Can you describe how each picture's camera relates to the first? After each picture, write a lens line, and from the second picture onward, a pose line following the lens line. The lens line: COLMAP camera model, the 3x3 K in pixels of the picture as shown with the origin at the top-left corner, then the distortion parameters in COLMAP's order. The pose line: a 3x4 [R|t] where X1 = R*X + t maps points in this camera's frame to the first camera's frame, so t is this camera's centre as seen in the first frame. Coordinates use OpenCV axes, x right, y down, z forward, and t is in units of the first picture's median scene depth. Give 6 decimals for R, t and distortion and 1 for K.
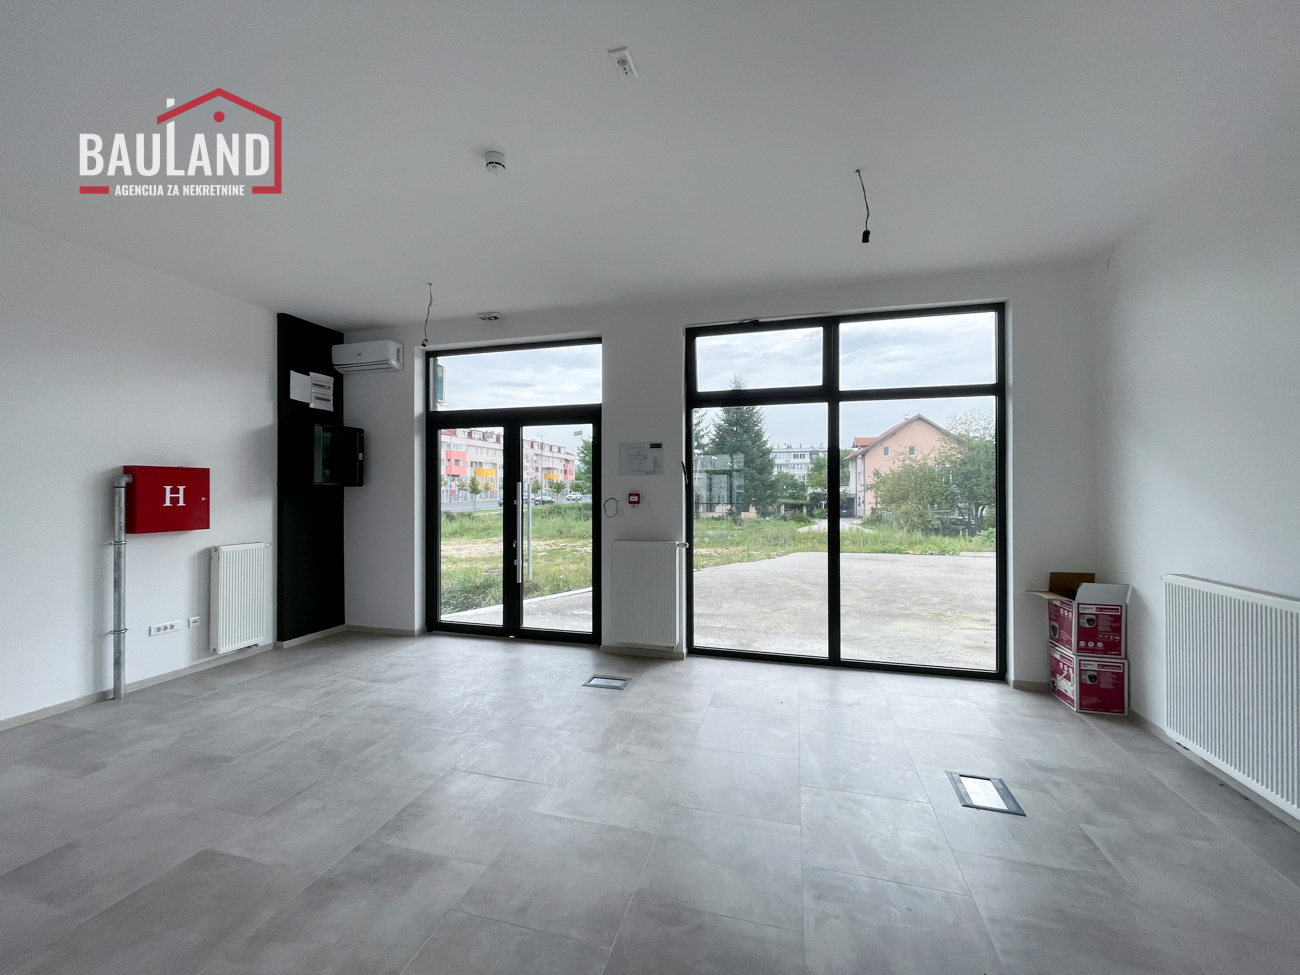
lens RADIAL K [[531.8, 0, 650.0], [0, 531.8, 487.5], [0, 0, 1]] dist [0.000203, -0.000024]
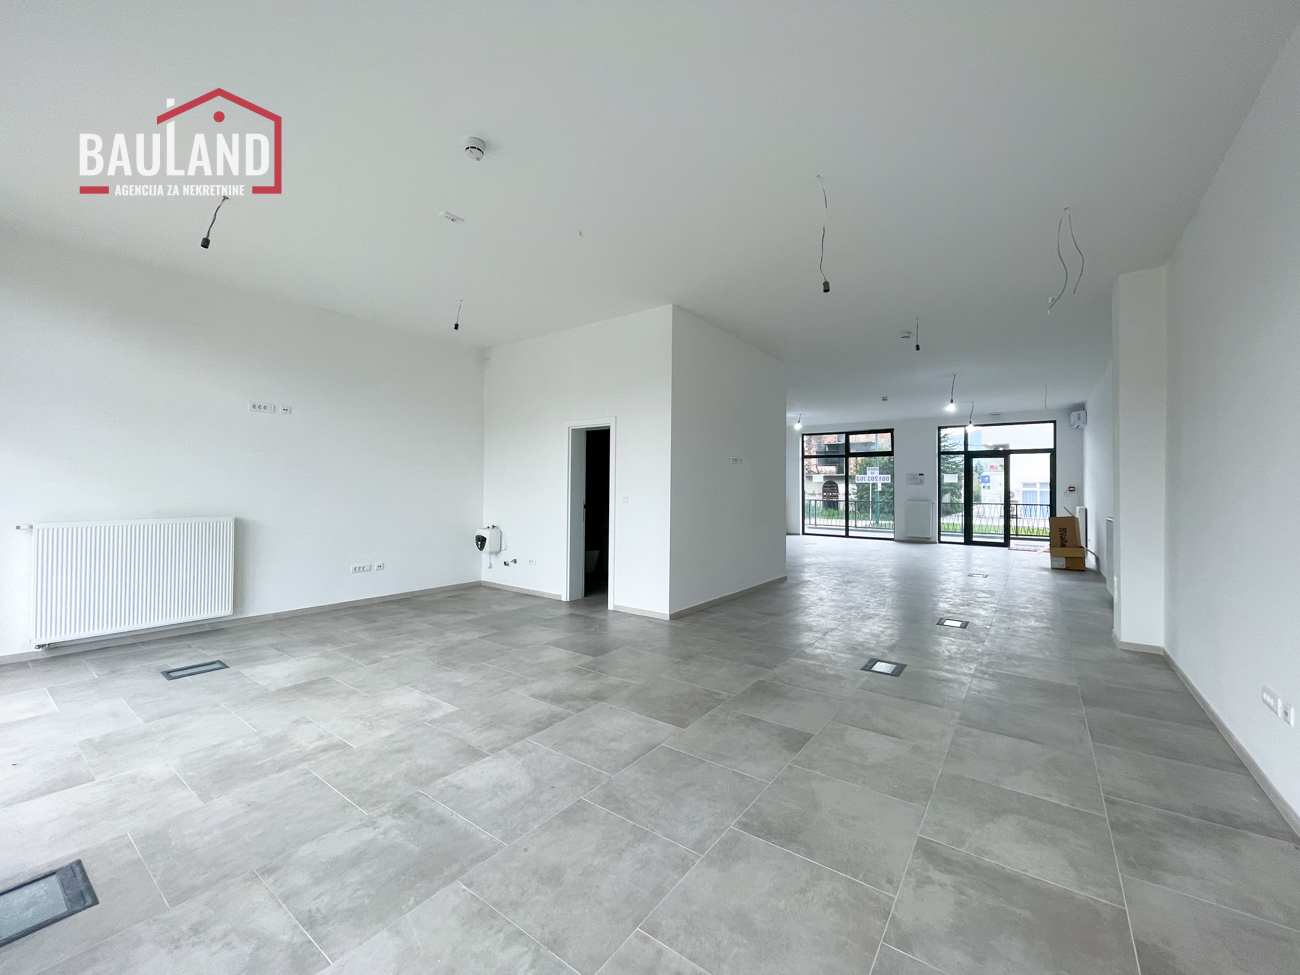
lens RADIAL K [[531.8, 0, 650.0], [0, 531.8, 487.5], [0, 0, 1]] dist [0.000203, -0.000024]
pose [[-0.934918, -0.010260, 0.354715, -0.583233], [-0.015313, 0.999817, -0.011440, 0.046599], [-0.354533, -0.016127, -0.934905, 1.085352]]
